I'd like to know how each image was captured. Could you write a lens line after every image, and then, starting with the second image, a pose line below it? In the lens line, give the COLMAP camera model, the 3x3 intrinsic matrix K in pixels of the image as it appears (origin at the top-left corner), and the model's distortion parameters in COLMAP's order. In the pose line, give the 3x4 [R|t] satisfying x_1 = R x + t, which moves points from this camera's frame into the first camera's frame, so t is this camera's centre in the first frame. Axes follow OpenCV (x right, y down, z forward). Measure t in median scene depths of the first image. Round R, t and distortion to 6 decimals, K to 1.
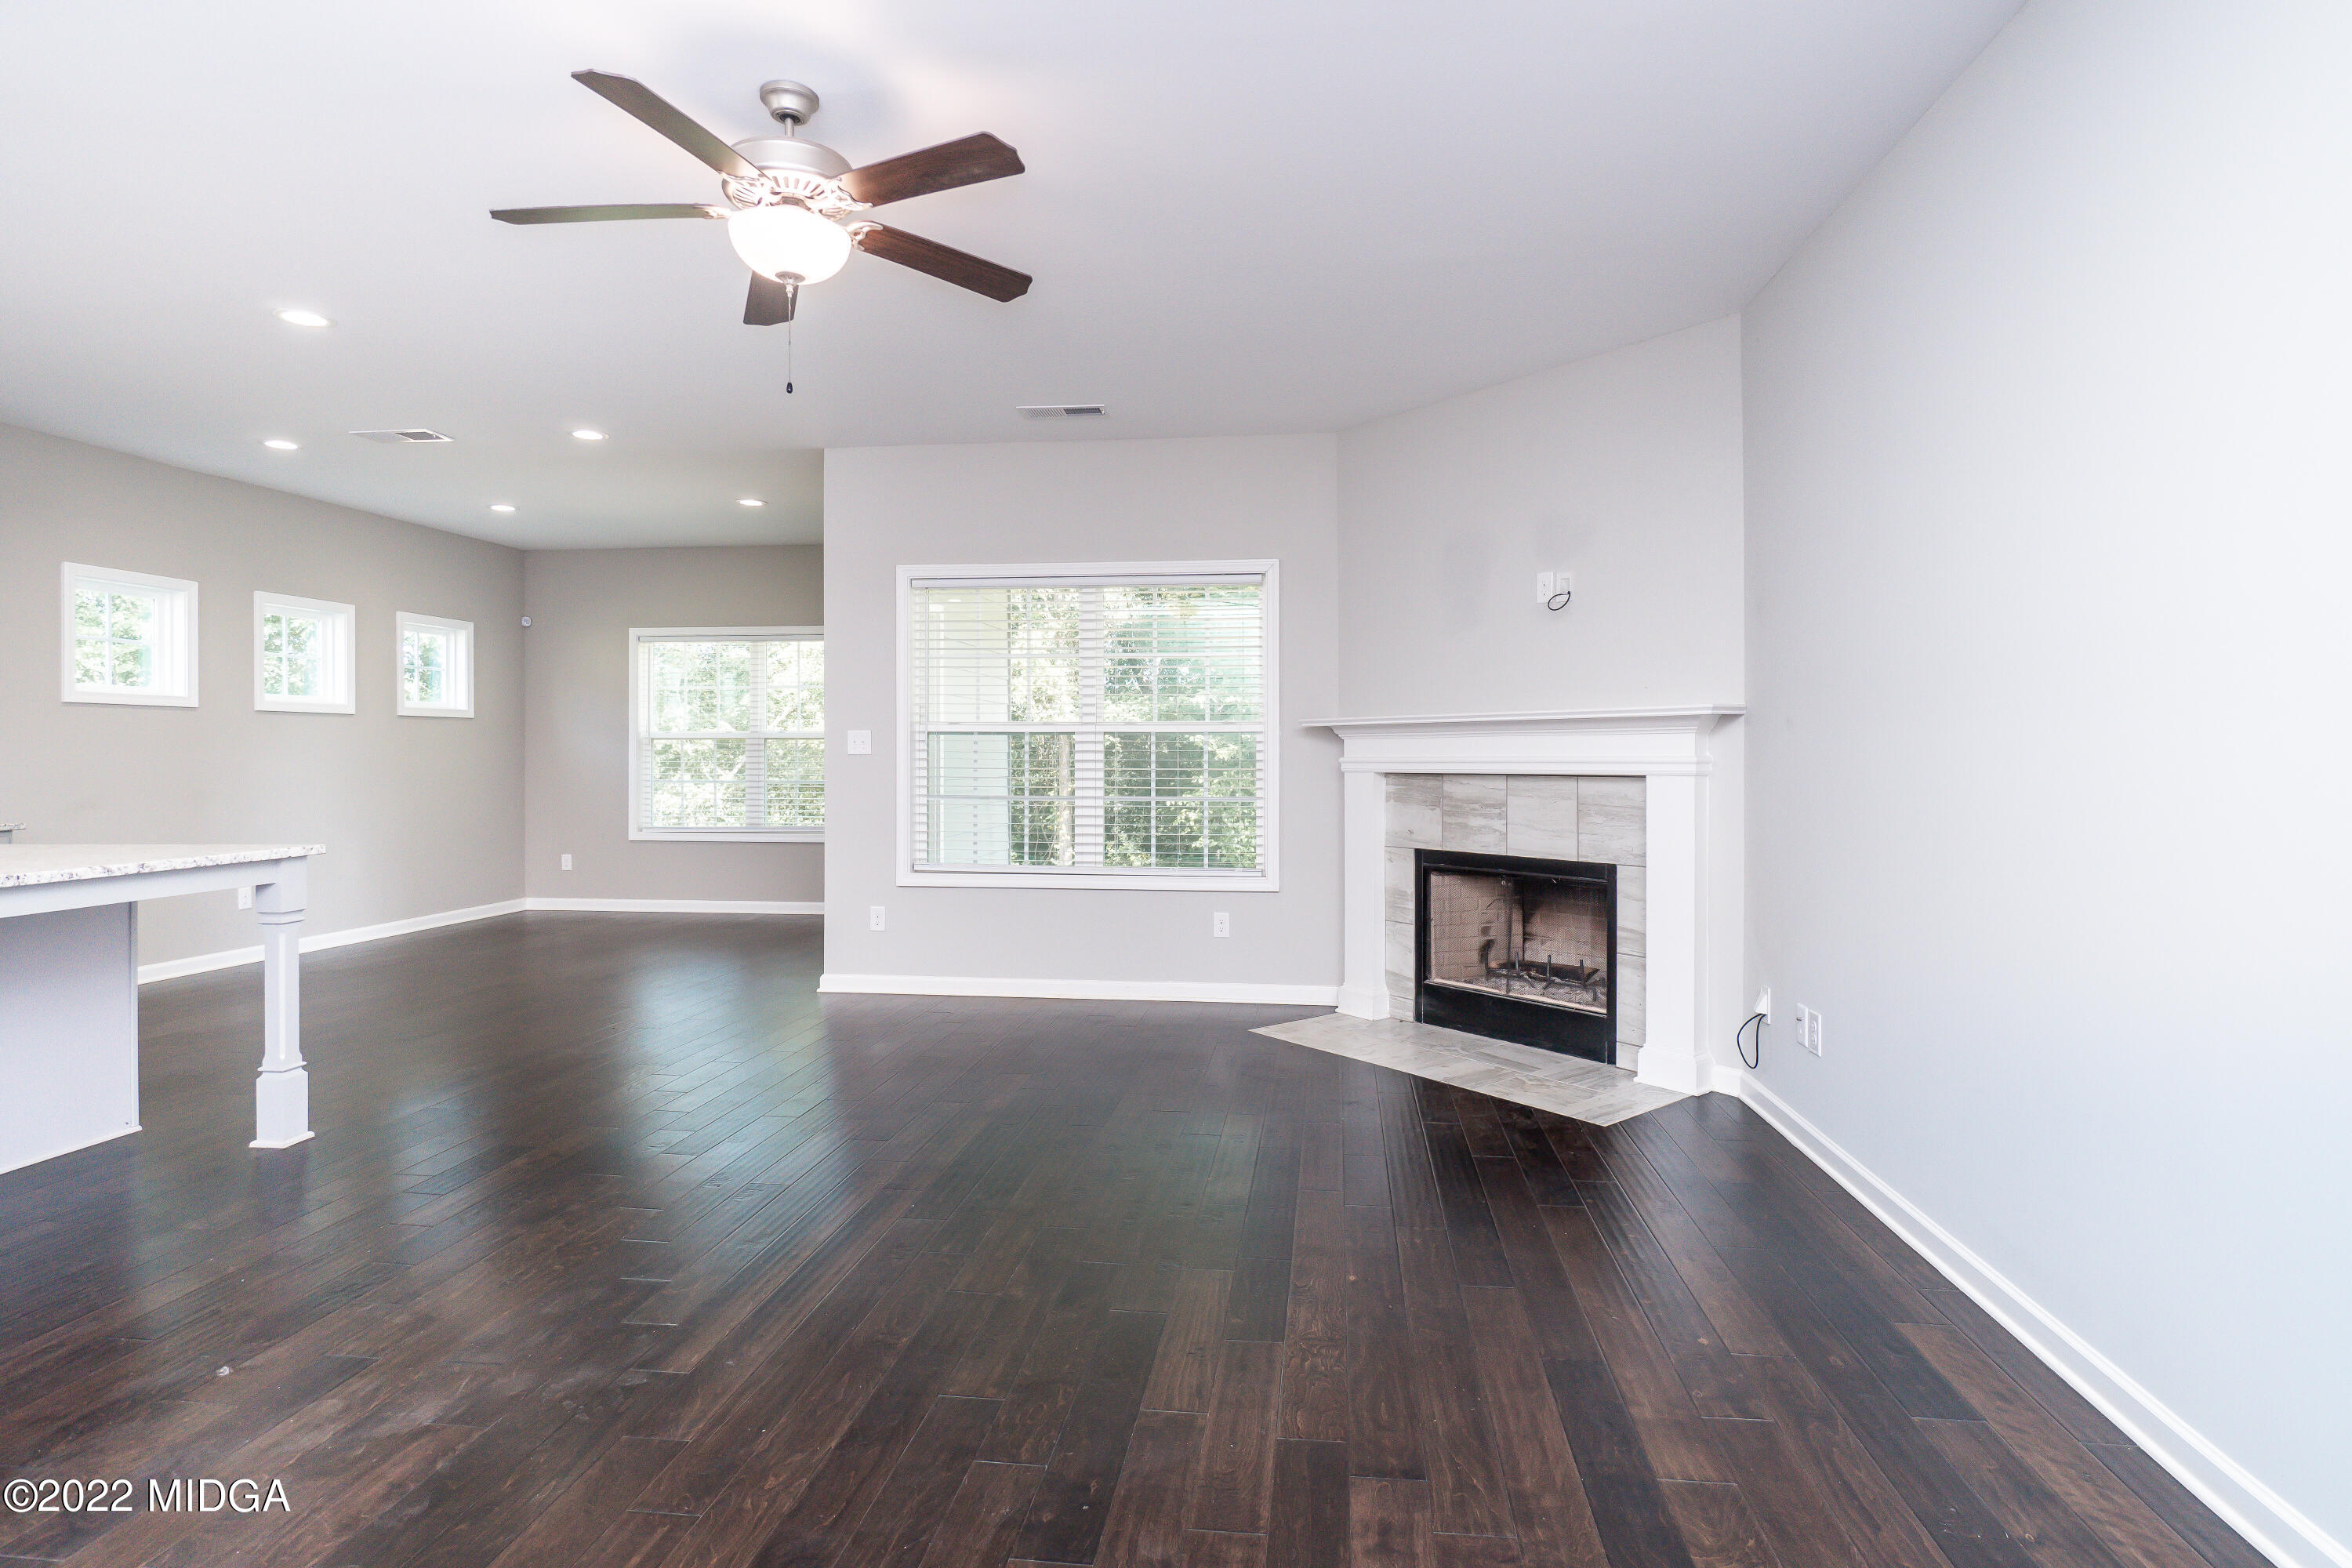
lens RADIAL K [[1198.0, 0, 1210.4], [0, 1198.0, 752.6], [0, 0, 1]] dist [-0.003308, -0.000771]
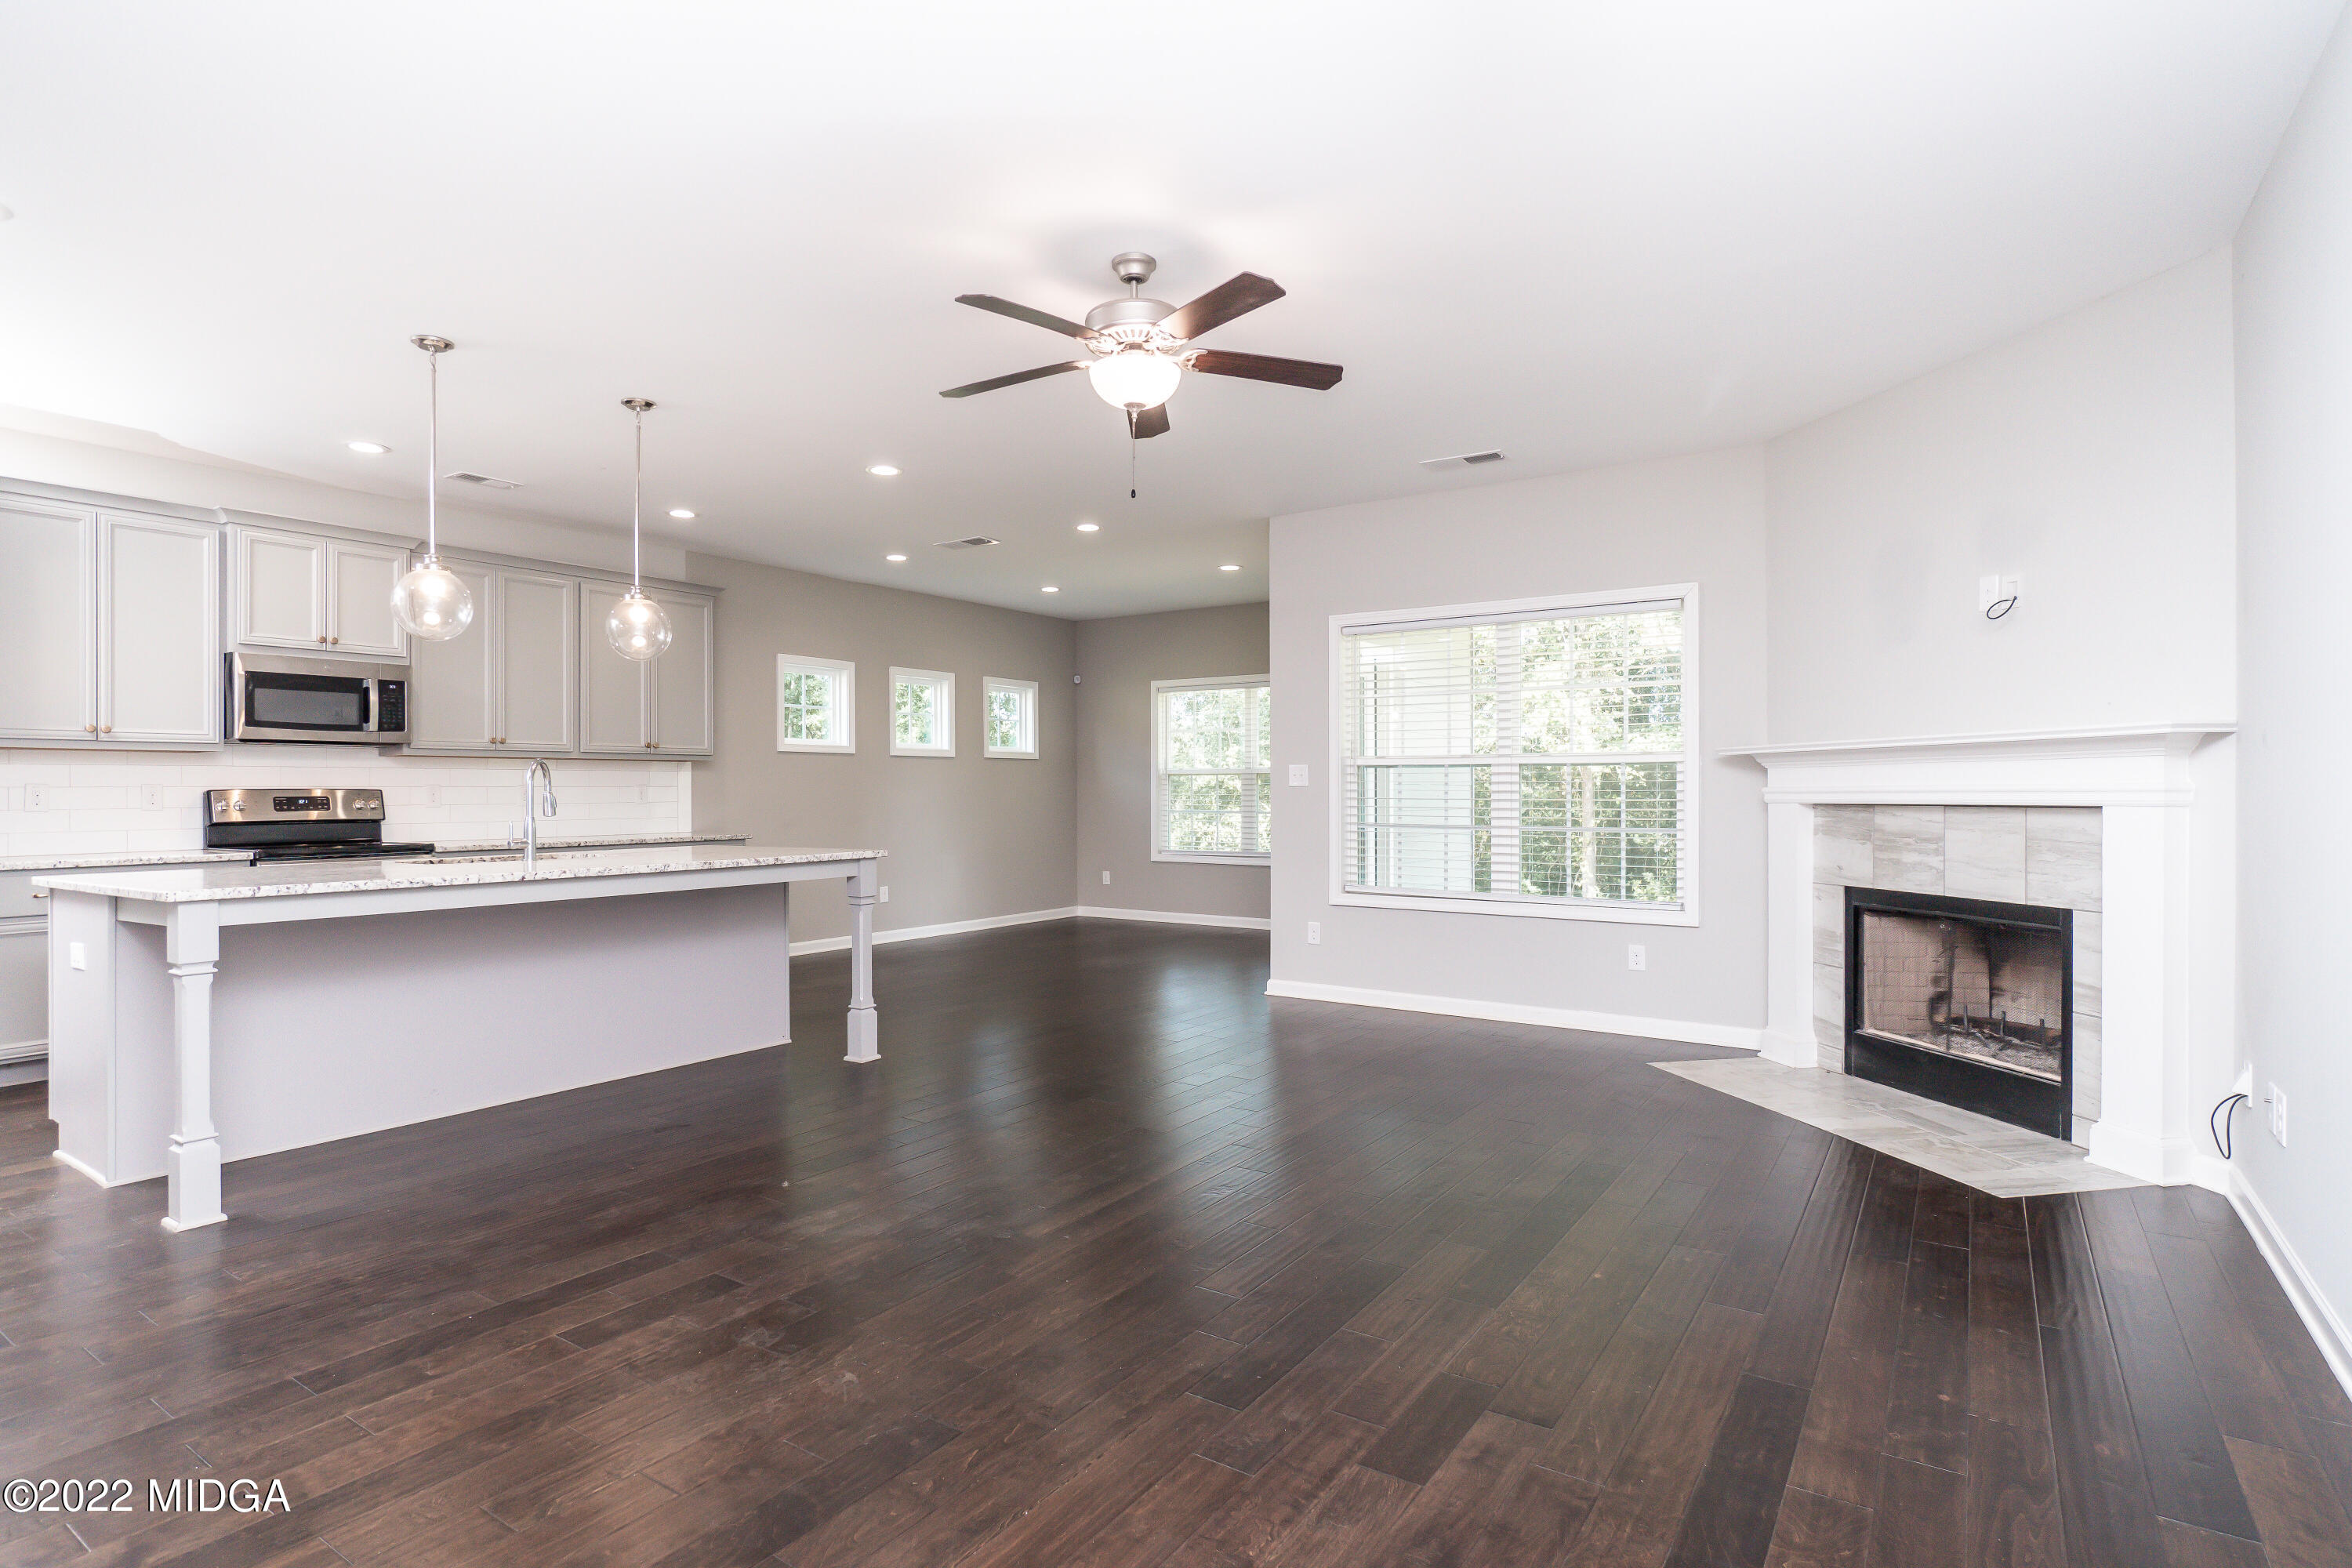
lens RADIAL K [[1196.7, 0, 1175.7], [0, 1196.7, 794.3], [0, 0, 1]] dist [-0.001429, -0.000243]
pose [[0.884329, 0.000016, -0.466864, 0.149452], [0.002089, 0.999990, 0.003991, 0.004970], [0.466859, -0.004505, 0.884320, -0.055024]]
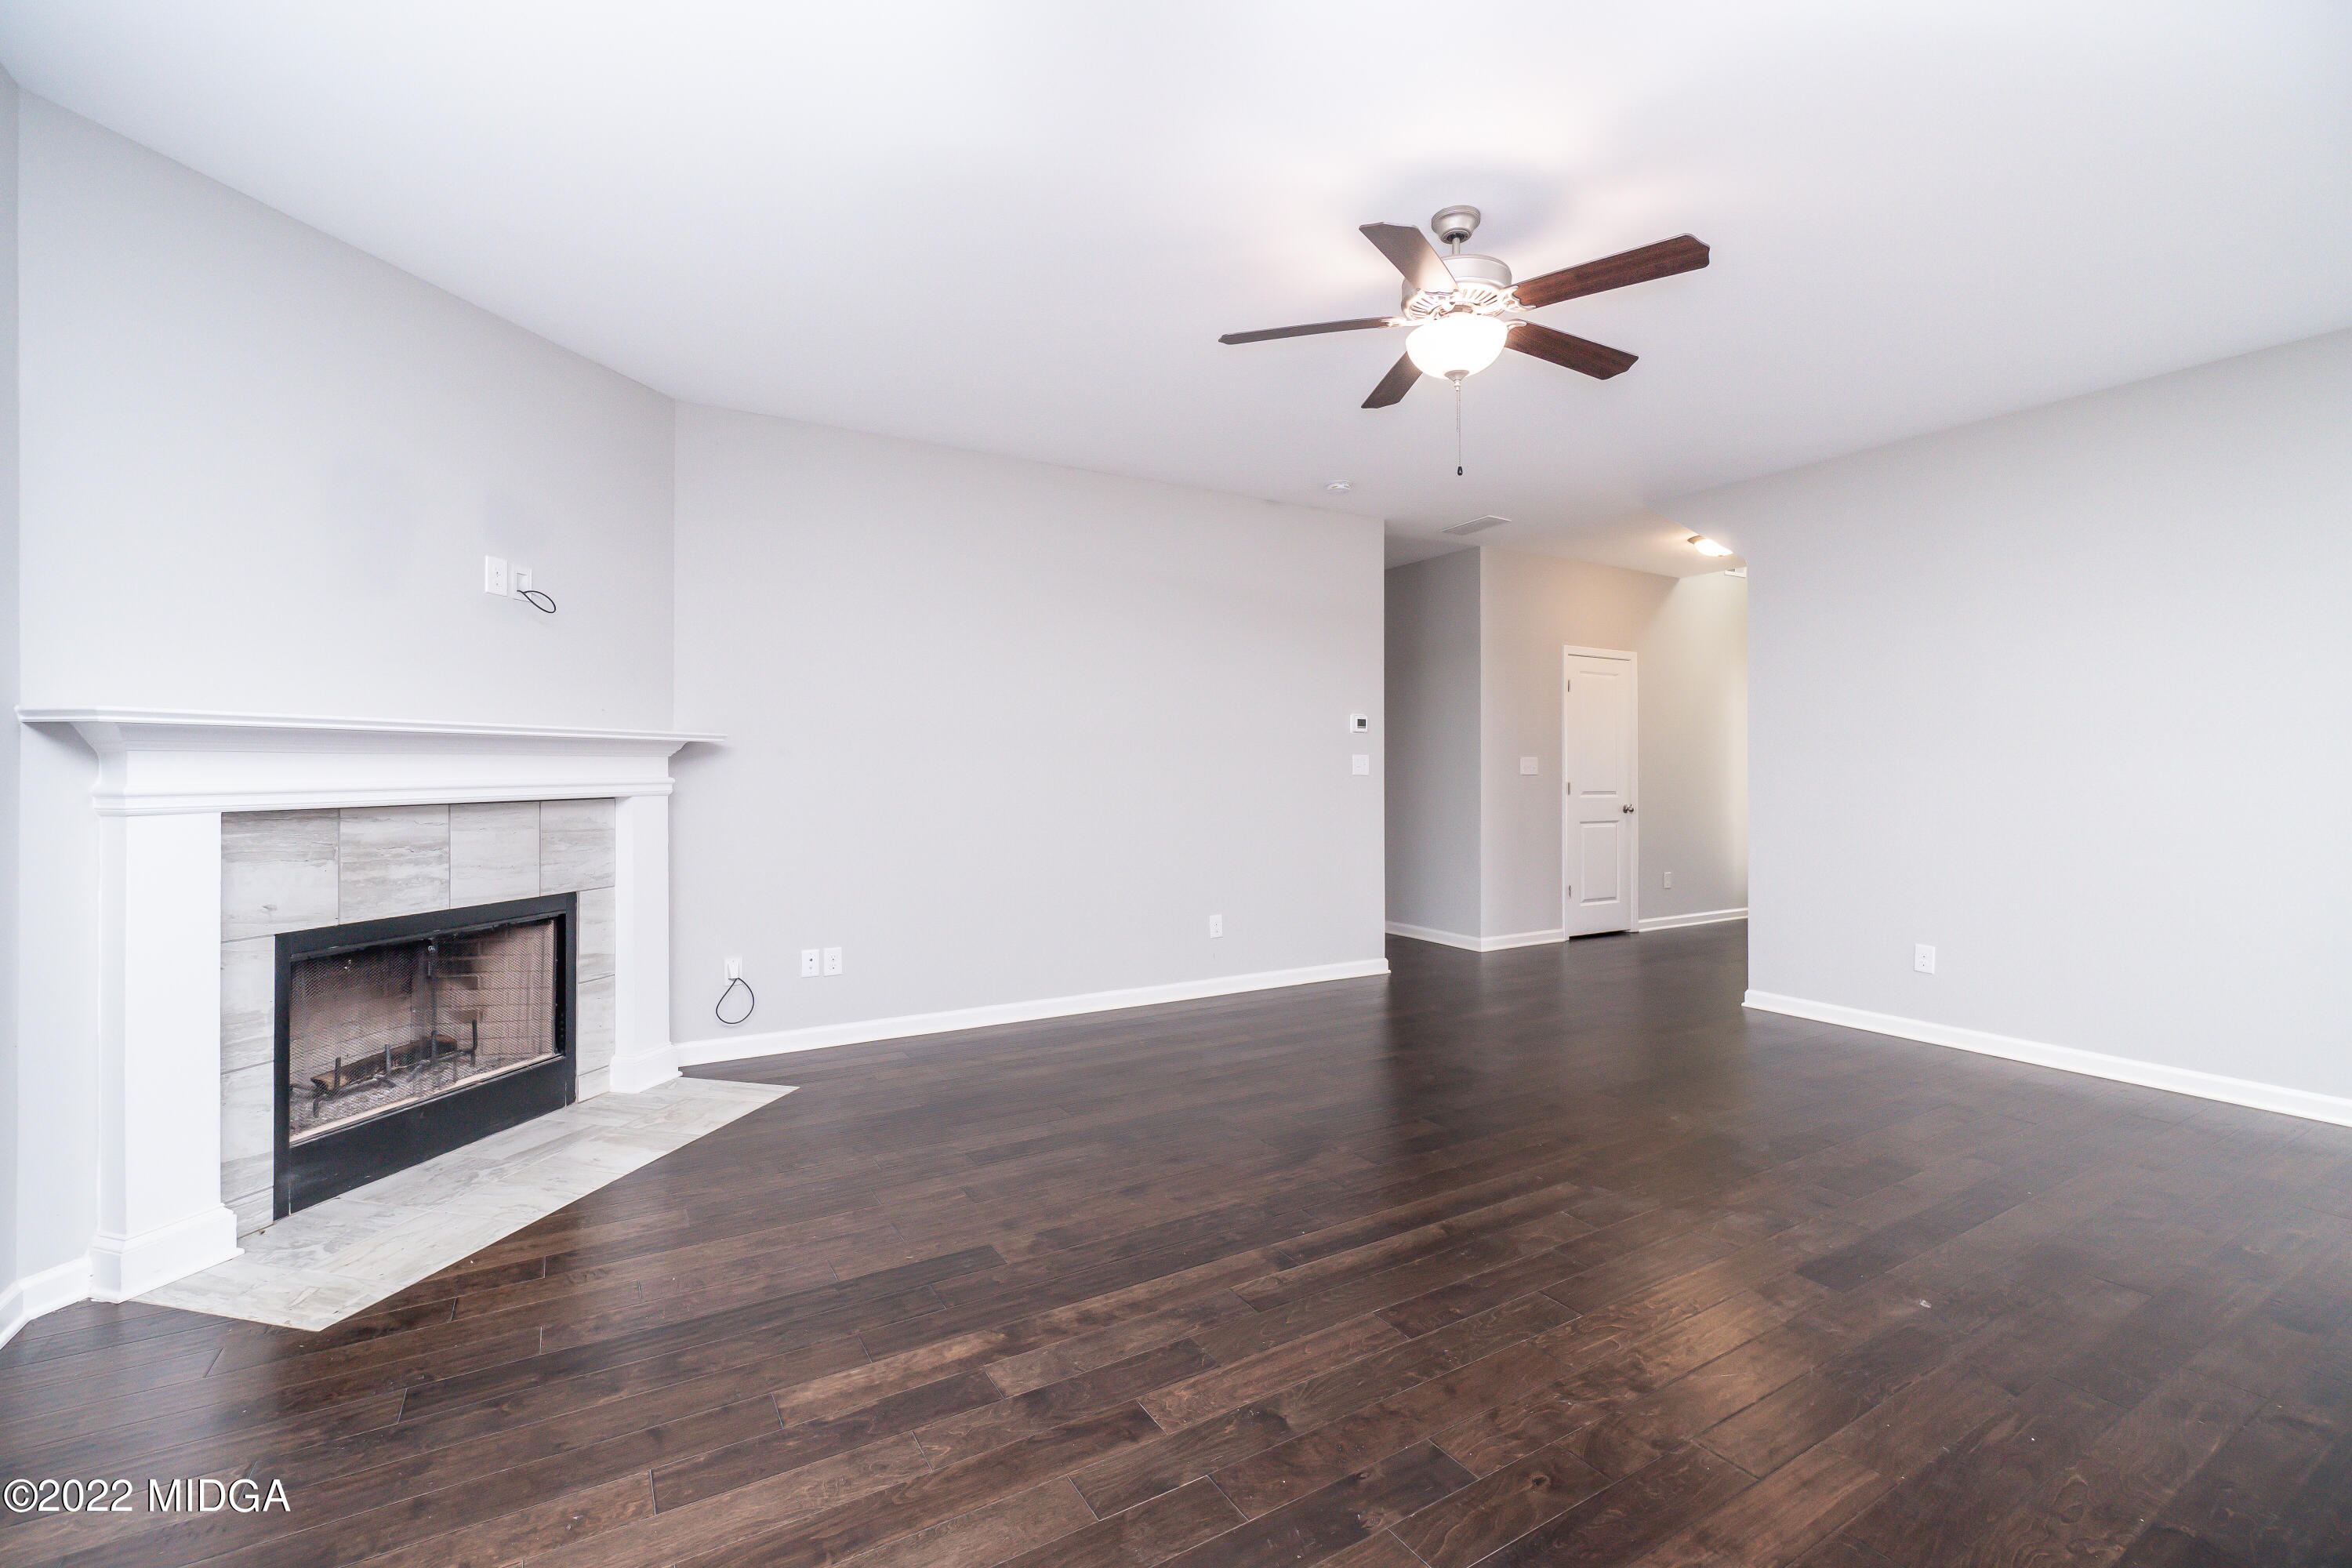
lens RADIAL K [[1013.4, 0, 1173.8], [0, 1013.4, 775.7], [0, 0, 1]] dist [-0.001369, -0.000039]
pose [[-0.594013, -0.003830, 0.804446, -0.522900], [-0.000512, 0.999990, 0.004383, -0.002603], [-0.804455, 0.002191, -0.594009, 0.964335]]
